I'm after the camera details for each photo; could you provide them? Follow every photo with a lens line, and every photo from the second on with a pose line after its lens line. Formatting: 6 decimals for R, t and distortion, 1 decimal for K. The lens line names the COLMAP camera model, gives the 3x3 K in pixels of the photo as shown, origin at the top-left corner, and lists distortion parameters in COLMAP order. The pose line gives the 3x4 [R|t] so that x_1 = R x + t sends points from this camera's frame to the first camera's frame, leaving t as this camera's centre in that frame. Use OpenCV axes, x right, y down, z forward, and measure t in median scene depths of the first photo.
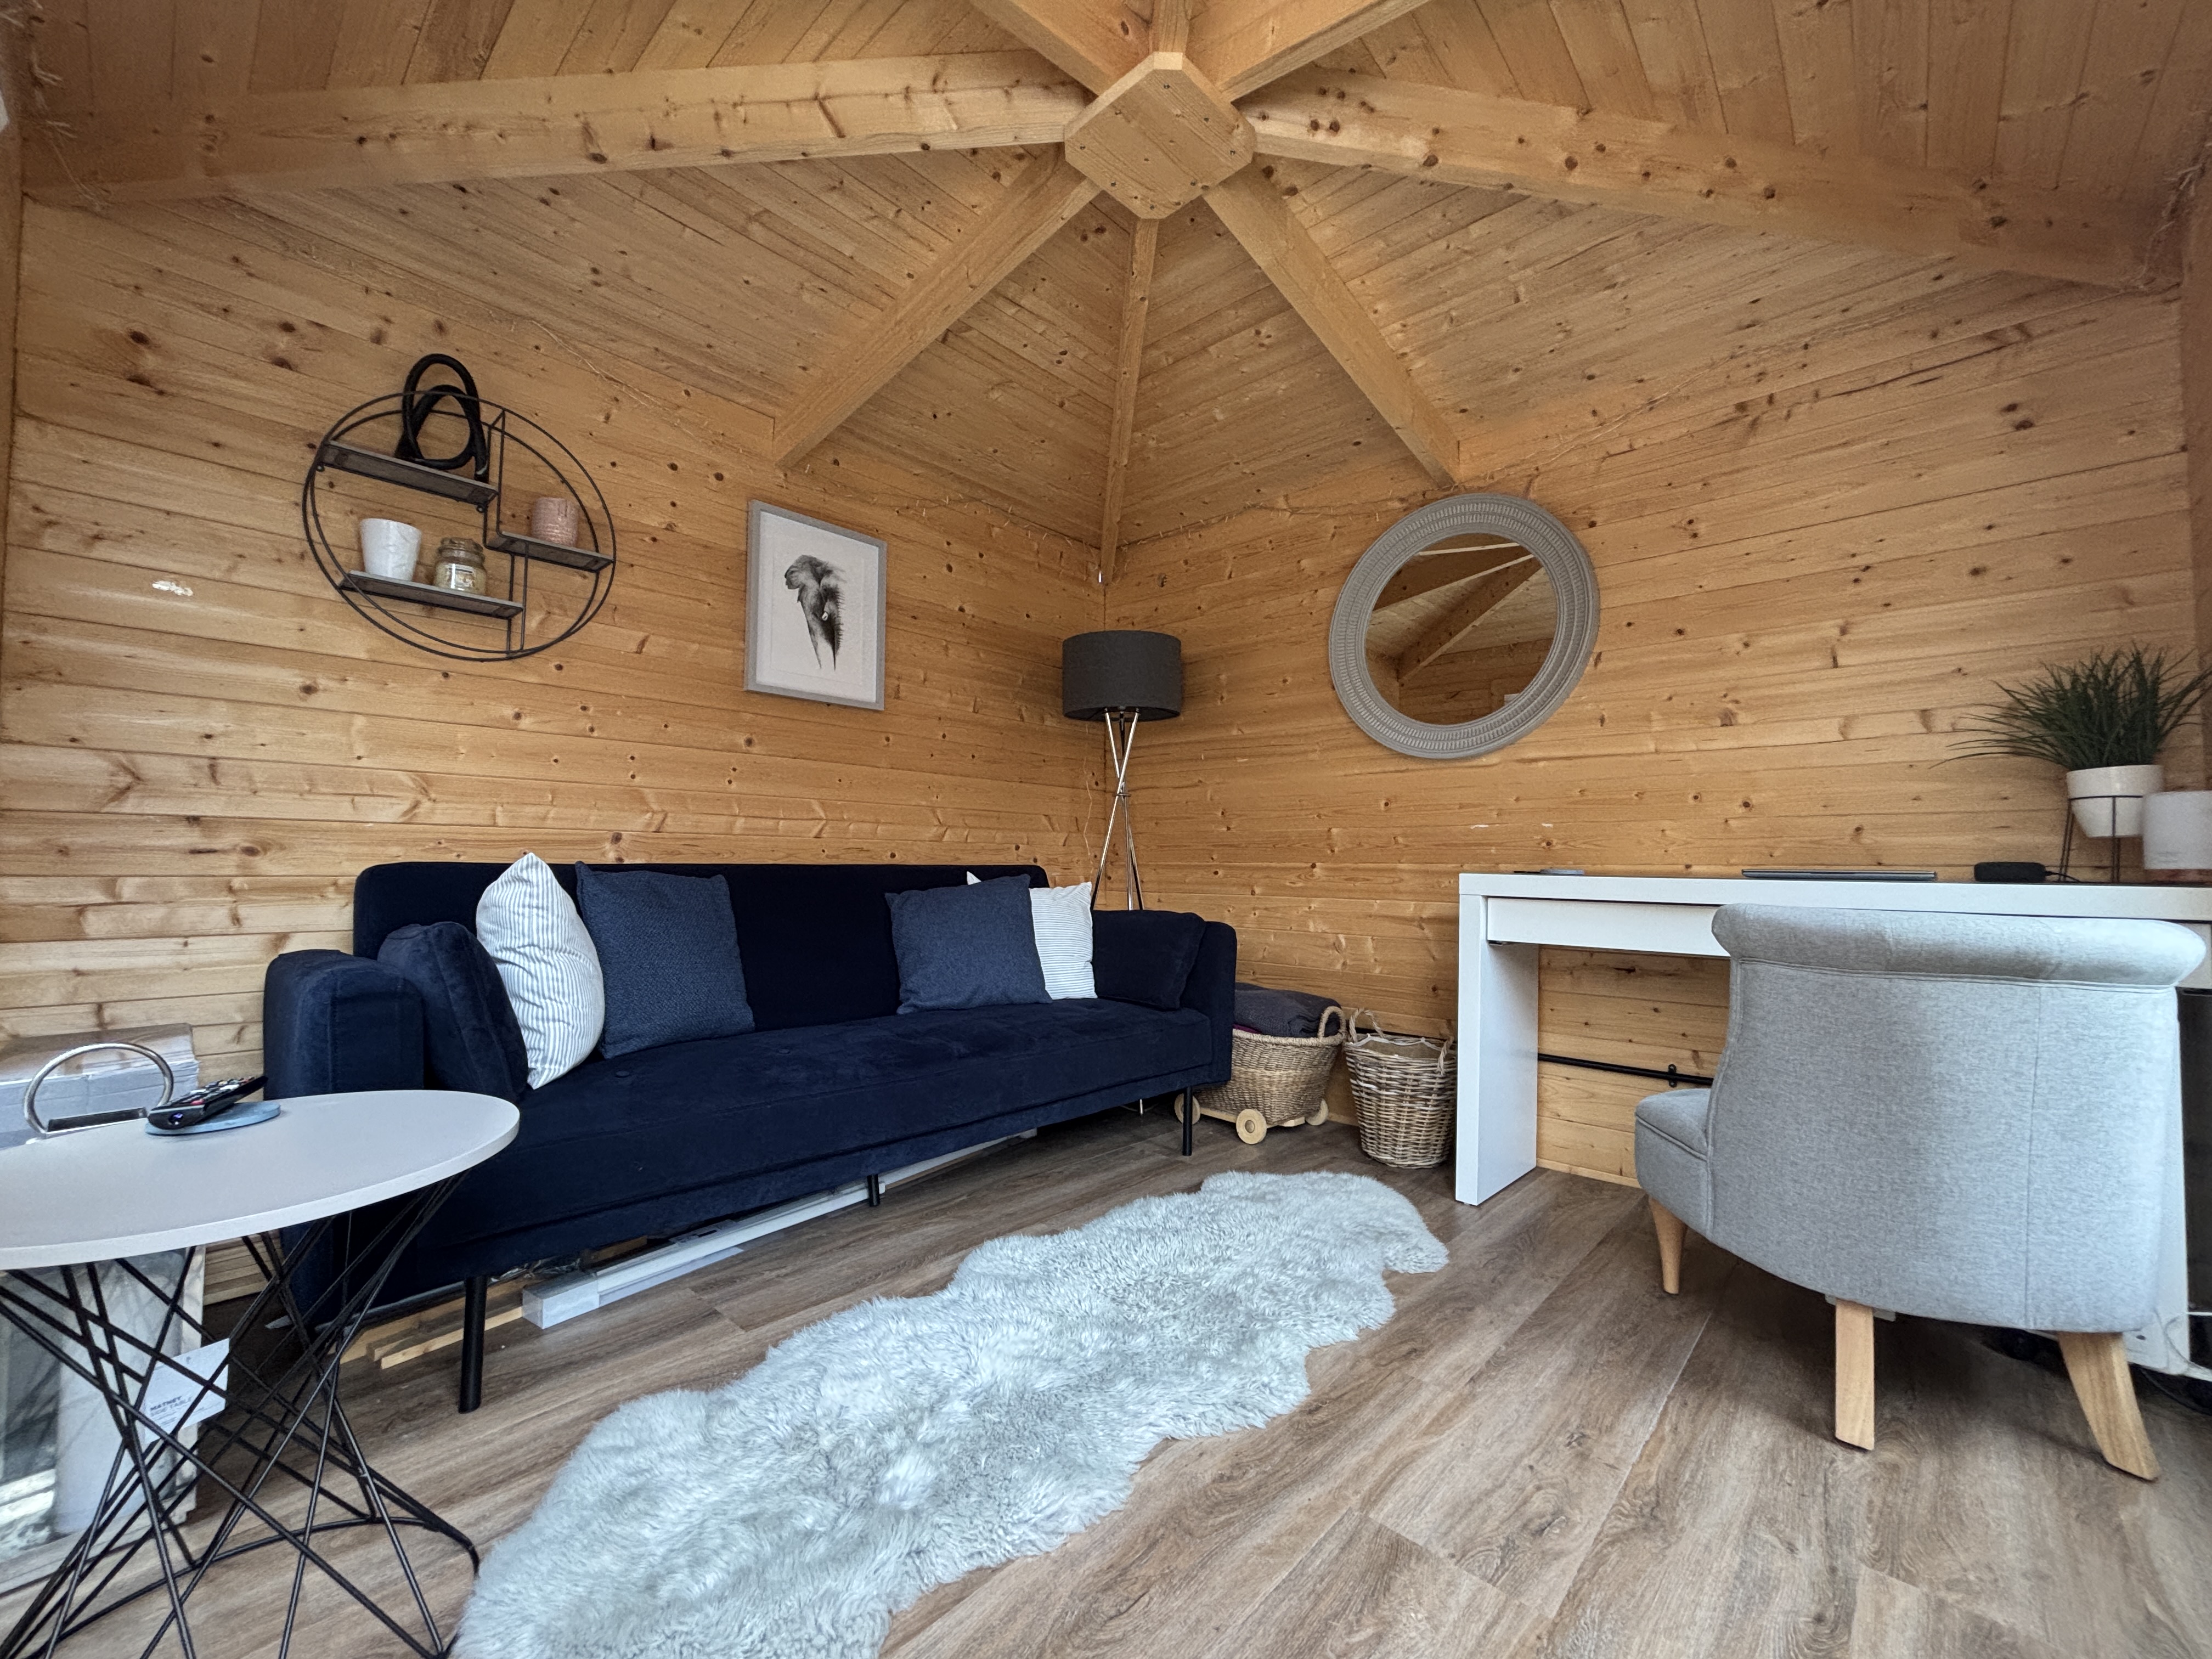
lens RADIAL K [[884.6, 0, 1105.6], [0, 884.6, 828.8], [0, 0, 1]] dist [-0.001985, 0.001090]
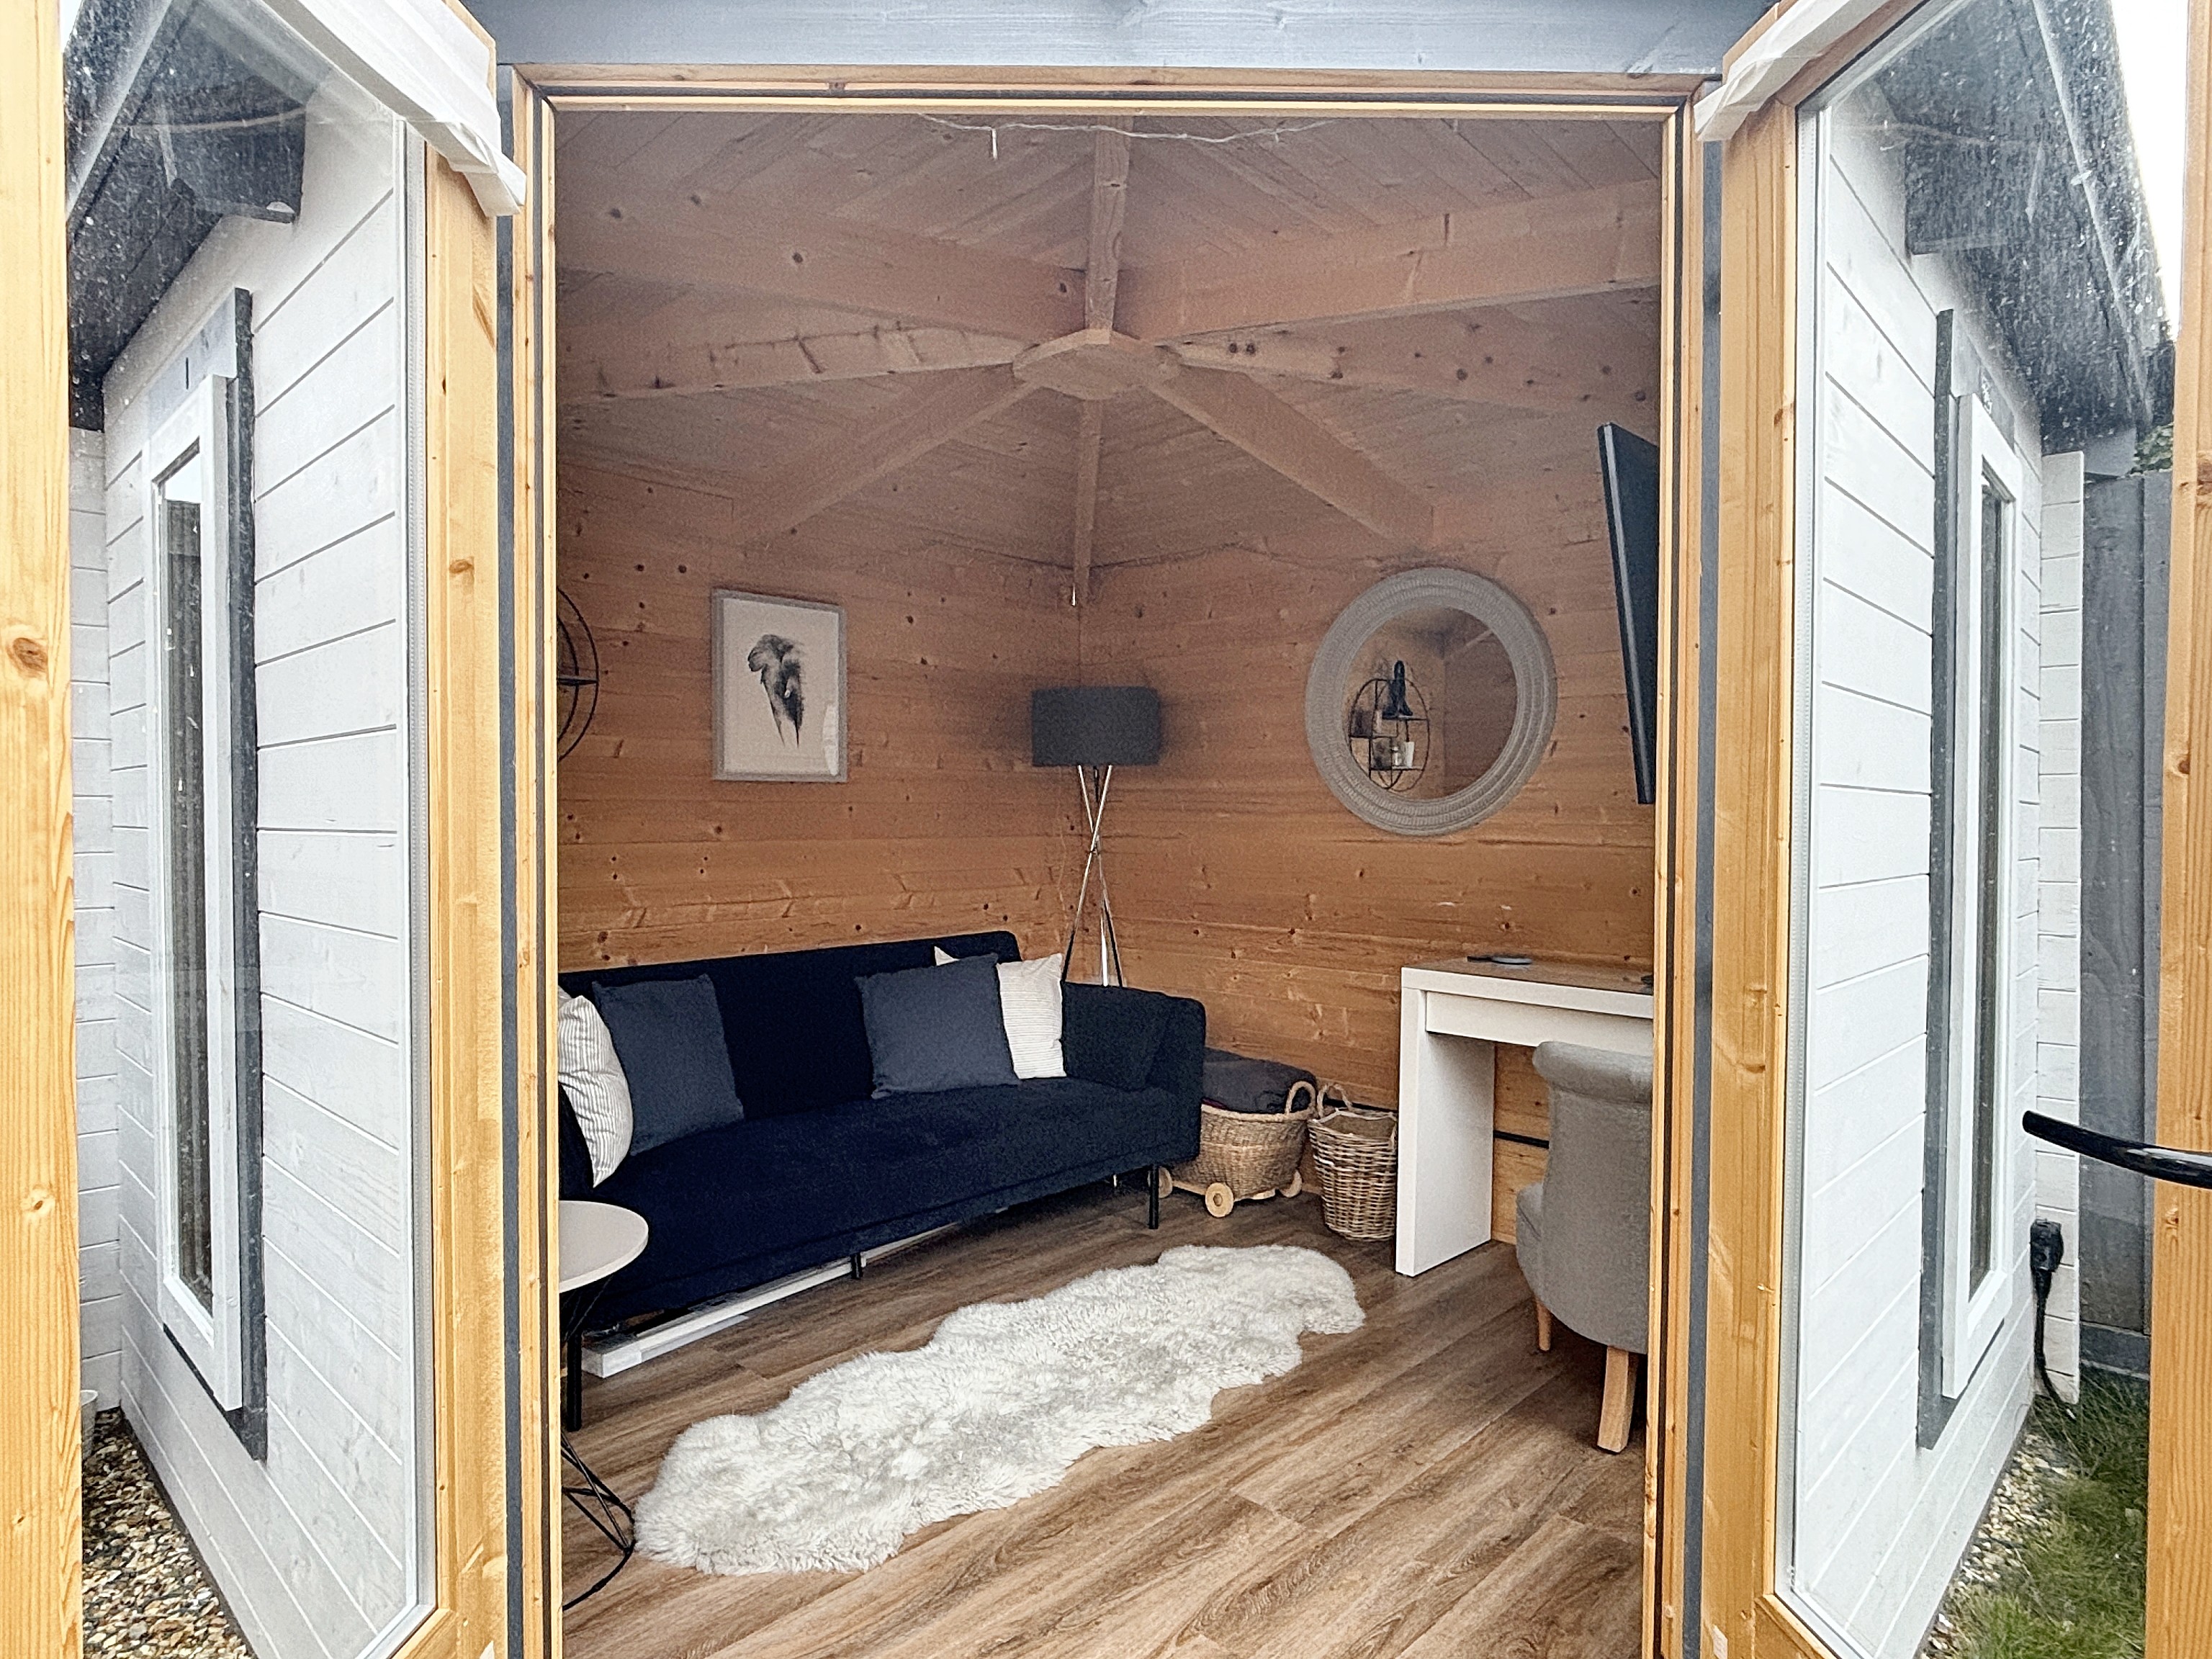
lens RADIAL K [[1237.8, 0, 1103.4], [0, 1237.8, 829.8], [0, 0, 1]] dist [0.008410, -0.005684]
pose [[0.999889, -0.008568, -0.012223, 0.067332], [0.009250, 0.998339, 0.056857, -0.215977], [0.011715, -0.056964, 0.998308, -0.504657]]
